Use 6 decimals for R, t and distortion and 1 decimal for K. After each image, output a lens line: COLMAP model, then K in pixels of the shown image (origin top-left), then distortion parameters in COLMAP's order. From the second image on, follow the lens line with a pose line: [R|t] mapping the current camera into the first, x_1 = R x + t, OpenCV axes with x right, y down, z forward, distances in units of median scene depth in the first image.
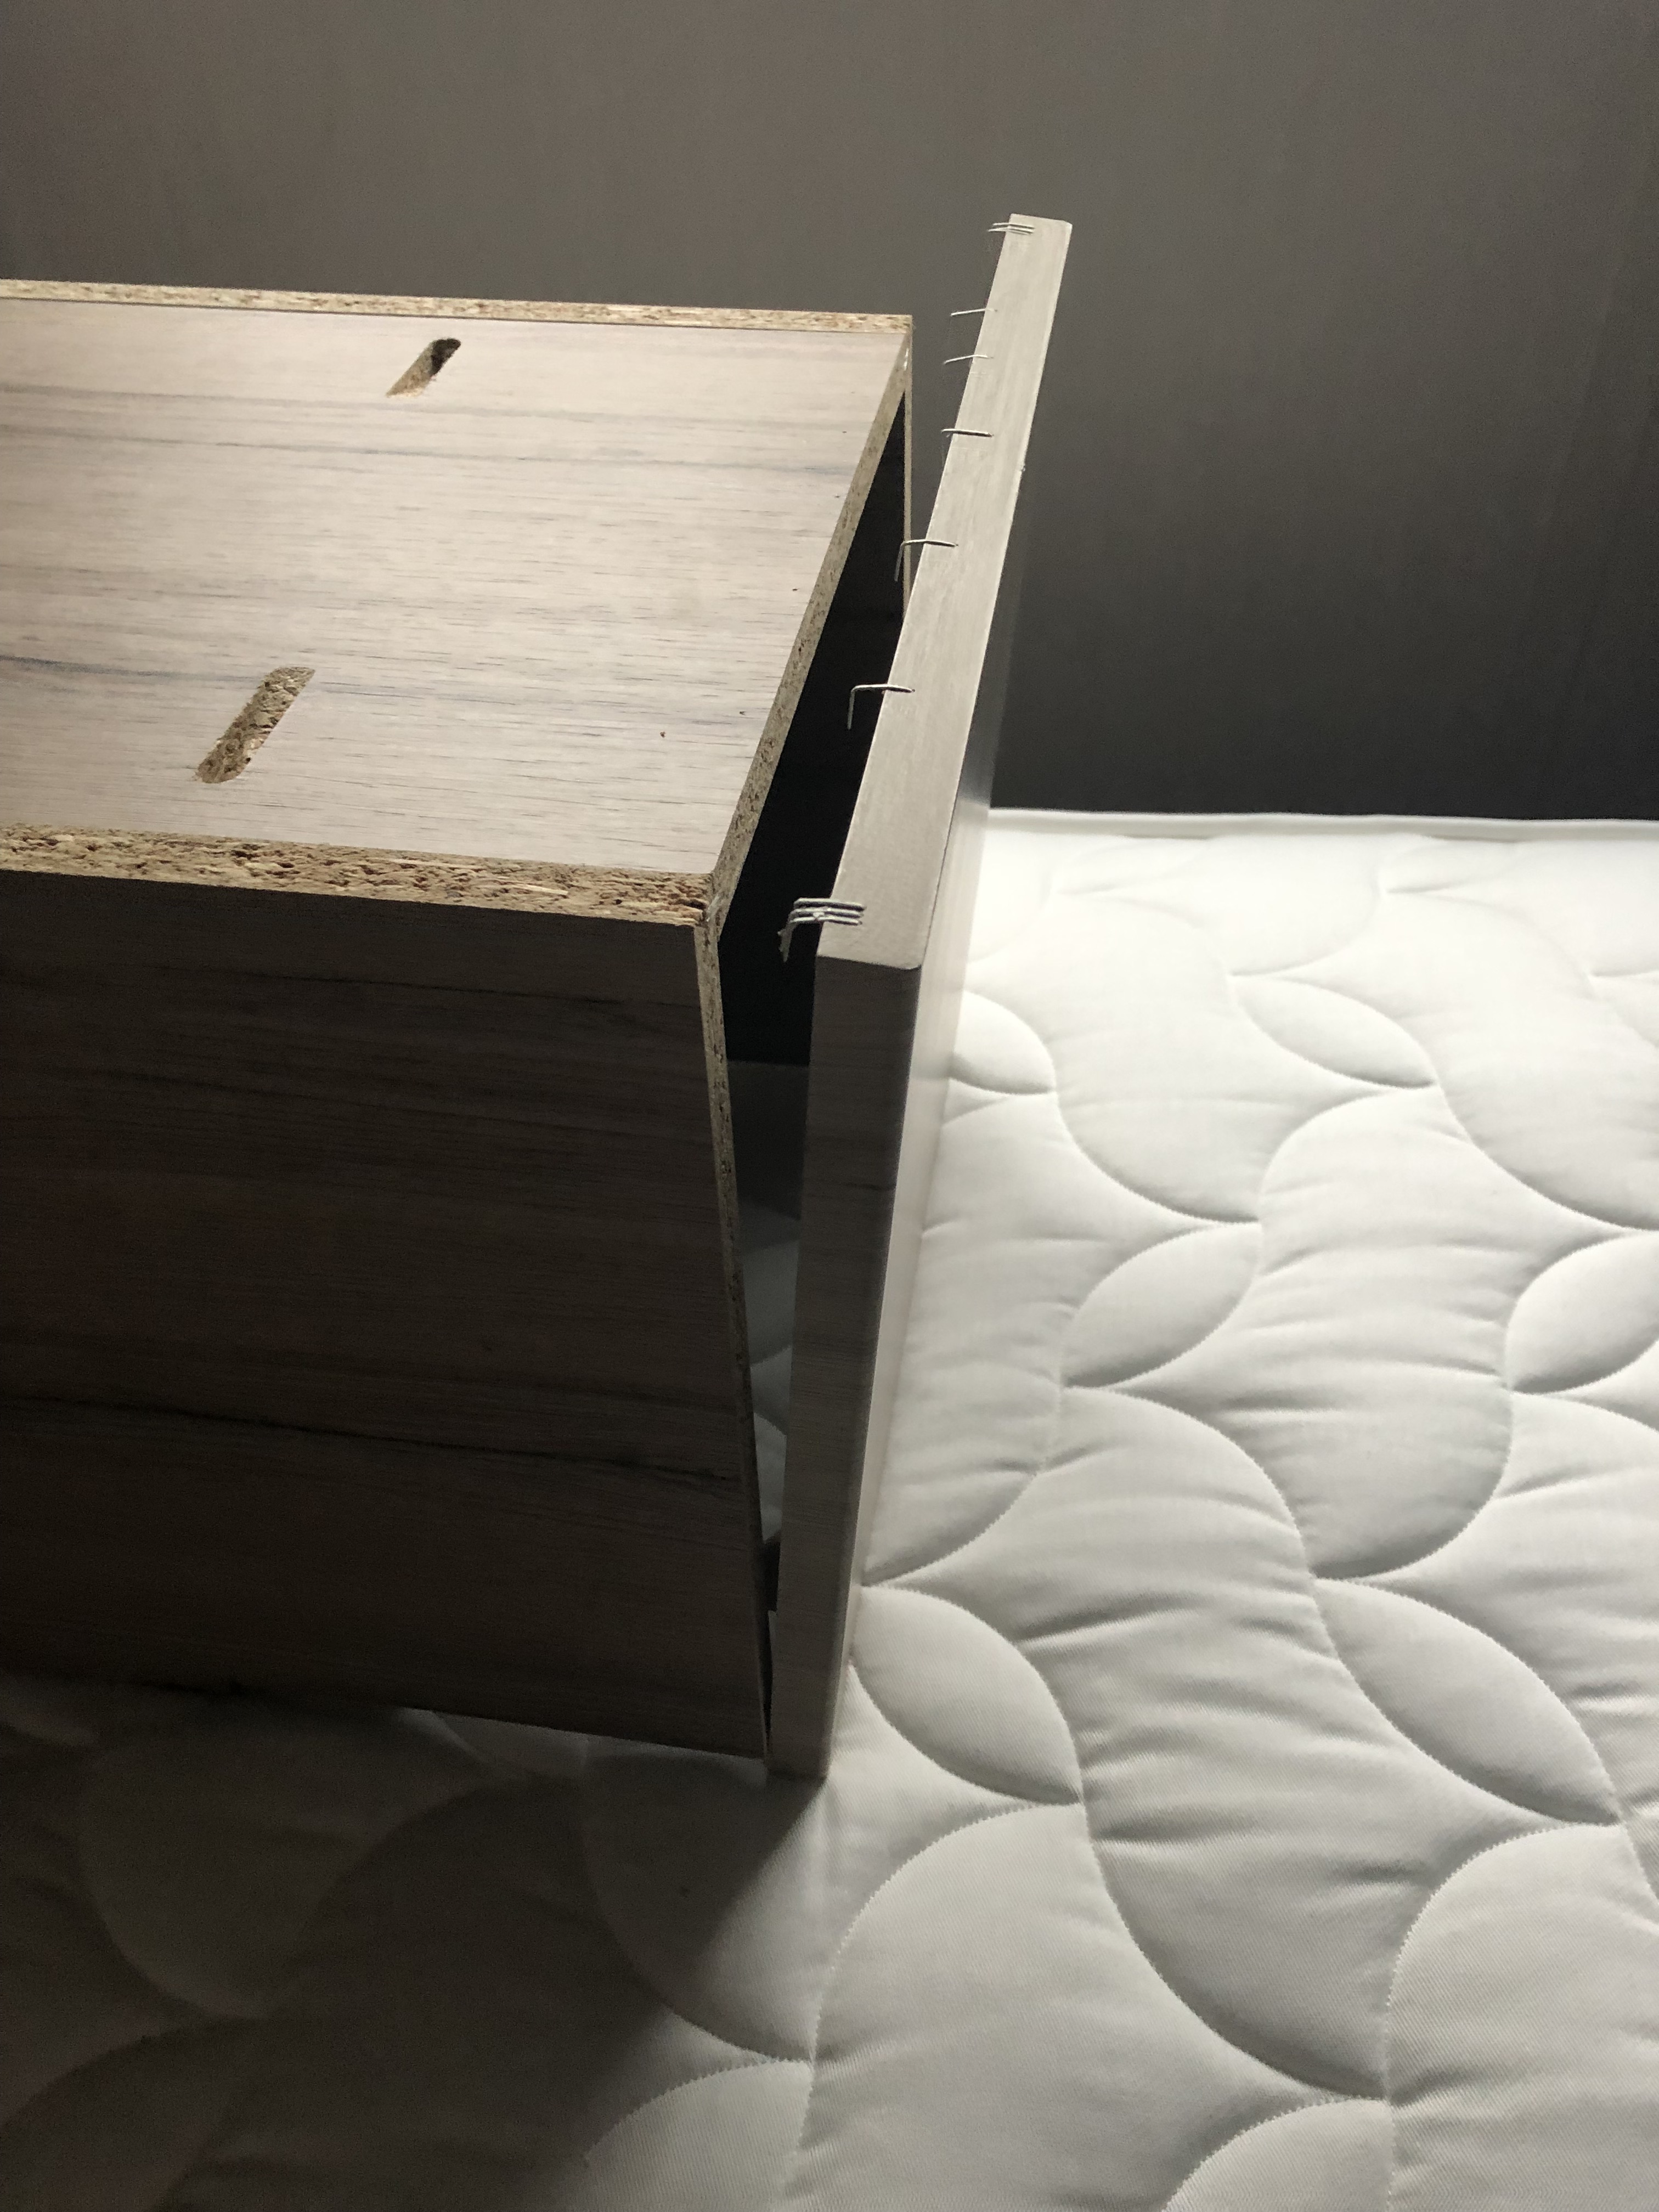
lens RADIAL K [[1819.3, 0, 848.7], [0, 1819.3, 1084.8], [0, 0, 1]] dist [0.024449, -0.026574]
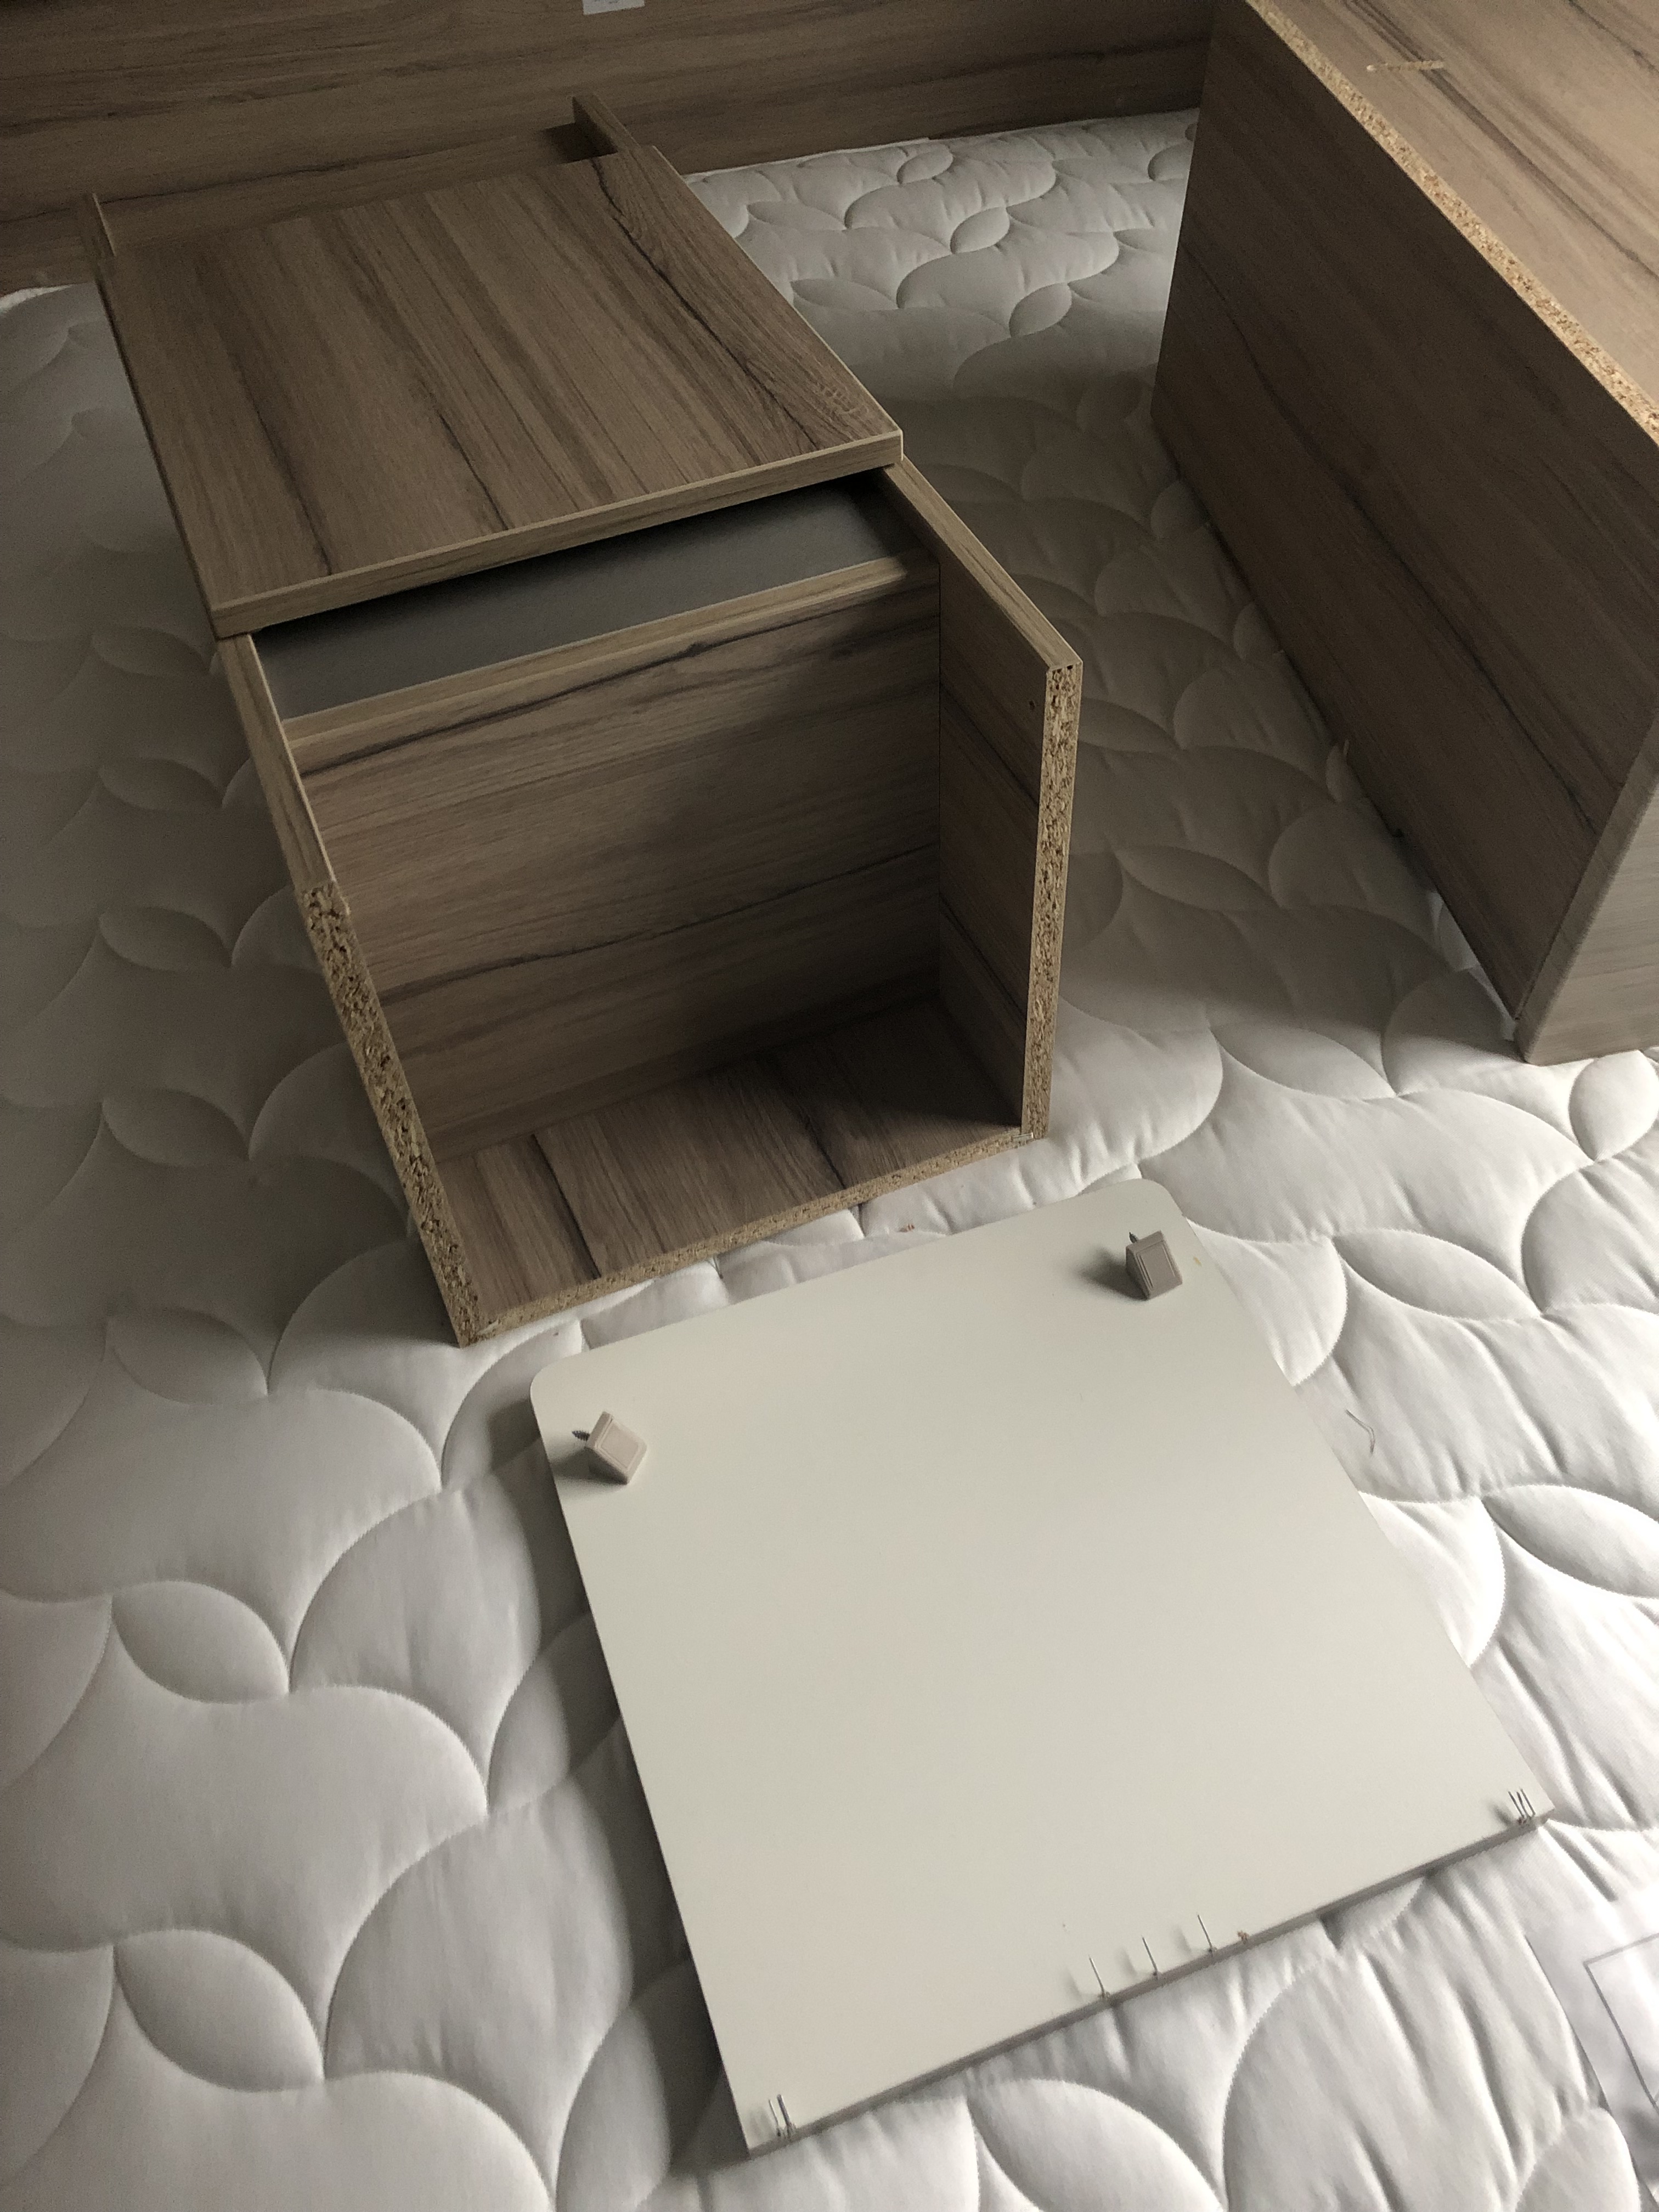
lens RADIAL K [[1819.3, 0, 830.6], [0, 1819.3, 1095.1], [0, 0, 1]] dist [0.024449, -0.026574]
pose [[0.337623, 0.726814, -0.598124, 0.832899], [-0.641761, 0.642590, 0.418593, 0.080034], [0.688588, 0.242526, 0.683394, -0.689379]]
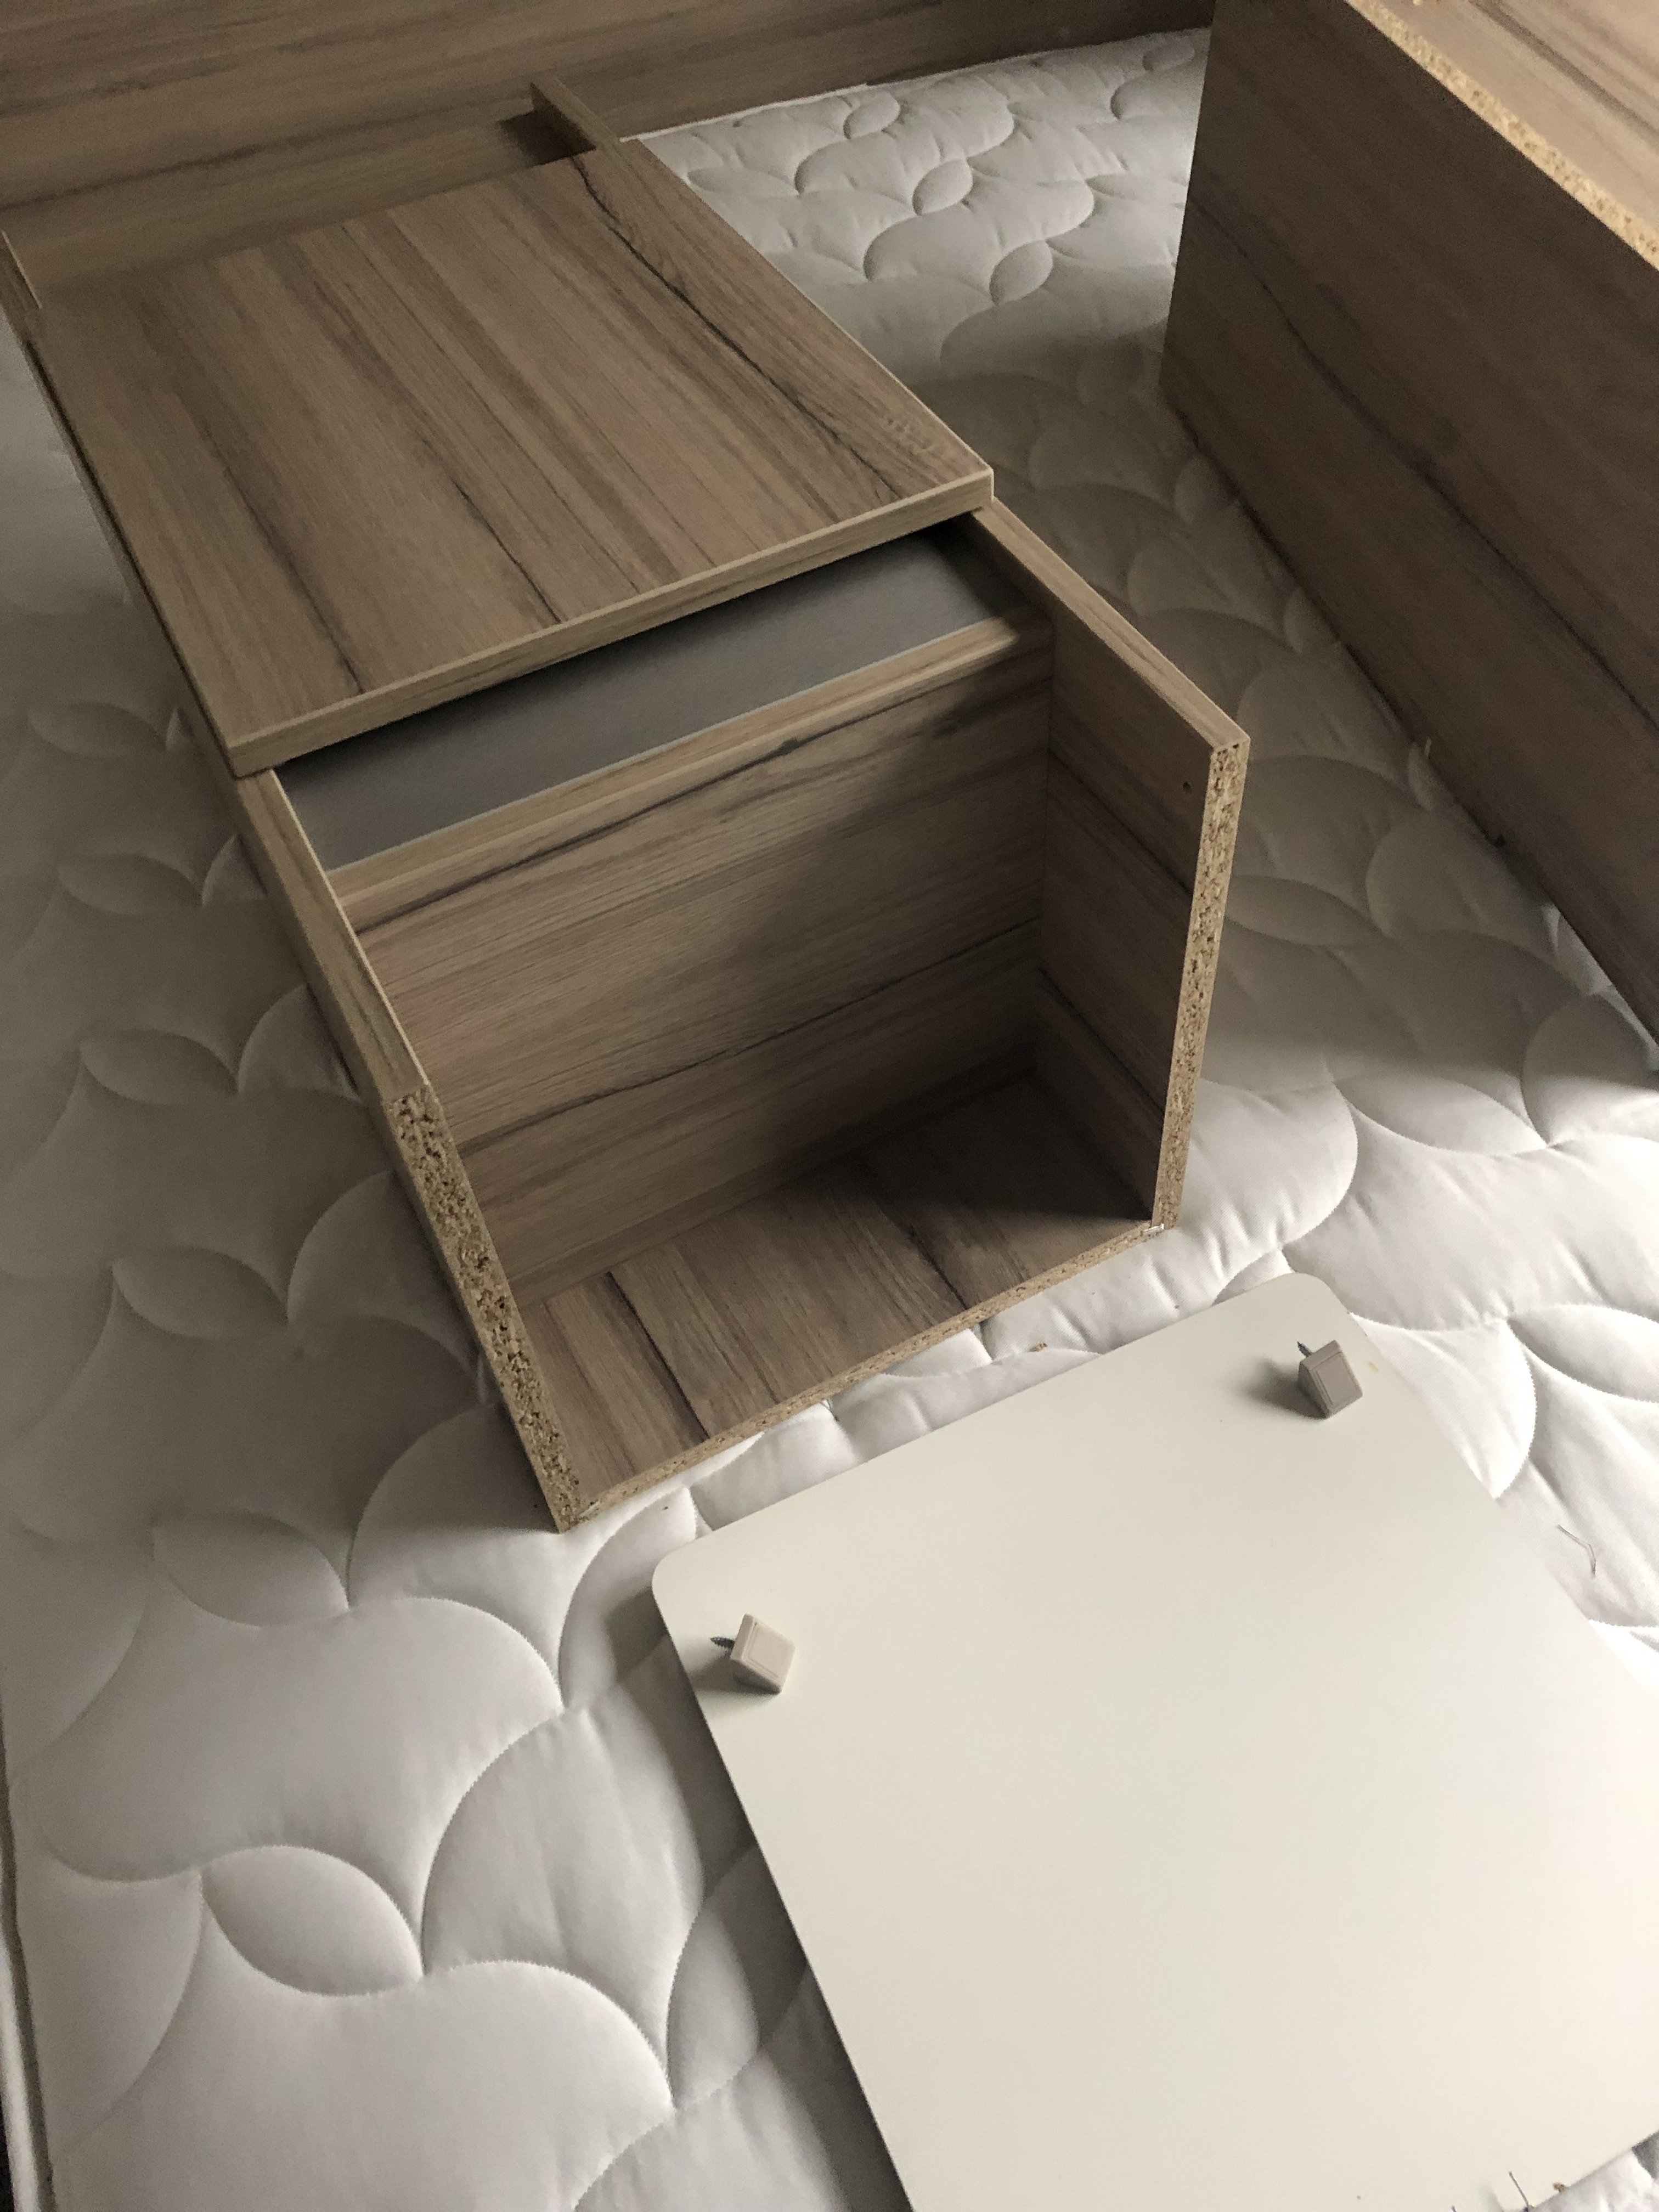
lens RADIAL K [[1819.3, 0, 824.5], [0, 1819.3, 1083.2], [0, 0, 1]] dist [0.024449, -0.026574]
pose [[0.418600, 0.714233, -0.560933, 0.566699], [-0.605354, 0.679865, 0.413920, 0.147836], [0.676994, 0.166296, 0.716955, -0.703659]]
